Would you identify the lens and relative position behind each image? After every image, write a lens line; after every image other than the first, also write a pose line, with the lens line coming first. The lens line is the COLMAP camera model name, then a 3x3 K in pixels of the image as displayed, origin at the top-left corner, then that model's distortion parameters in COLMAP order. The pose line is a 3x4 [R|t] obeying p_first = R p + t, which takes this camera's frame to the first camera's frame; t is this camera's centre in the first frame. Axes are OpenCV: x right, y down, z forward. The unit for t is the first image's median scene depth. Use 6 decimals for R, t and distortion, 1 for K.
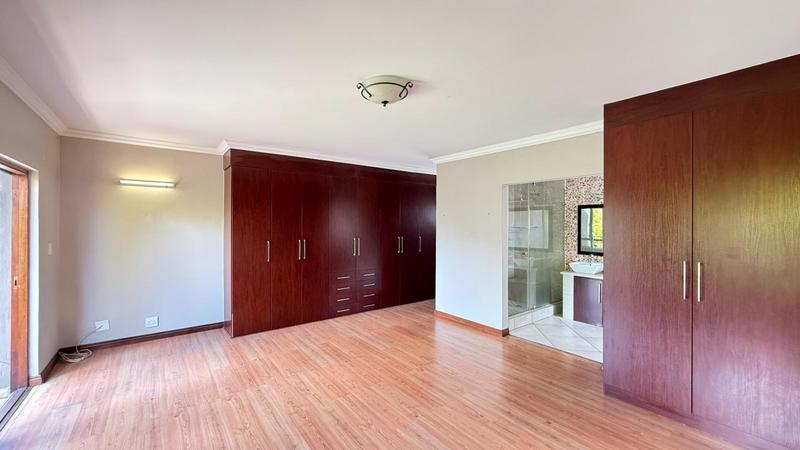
lens RADIAL K [[320.4, 0, 397.3], [0, 320.4, 225.0], [0, 0, 1]] dist [0.015052, 0.000657]
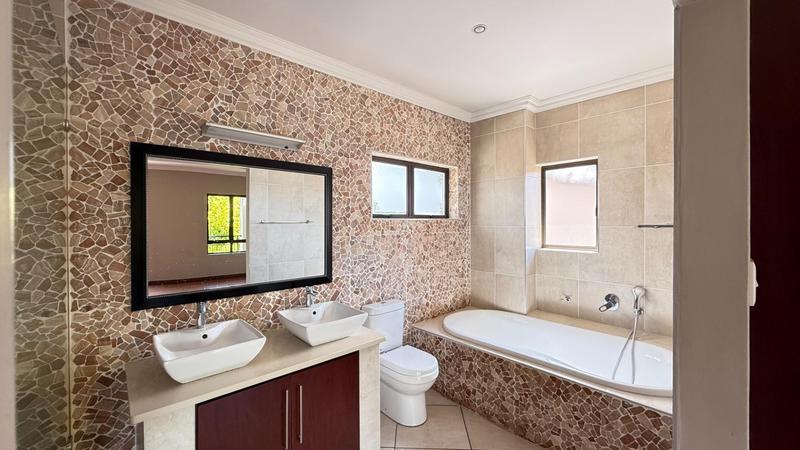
lens RADIAL K [[320.4, 0, 399.9], [0, 320.4, 223.8], [0, 0, 1]] dist [0.015052, 0.000657]
pose [[-0.096722, -0.008030, 0.995279, 0.453507], [0.003772, 0.999957, 0.008434, 0.019048], [-0.995304, 0.004570, -0.096688, 1.433163]]
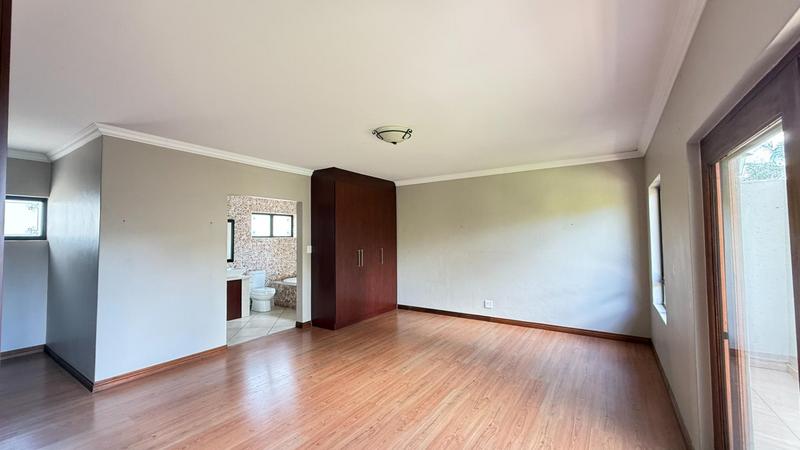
lens RADIAL K [[320.4, 0, 395.1], [0, 320.4, 224.5], [0, 0, 1]] dist [0.015052, 0.000657]
pose [[-0.318331, 0.038765, 0.947187, -1.099721], [0.011375, 0.999248, -0.037073, 0.012645], [-0.947911, -0.001027, -0.318533, 1.191476]]
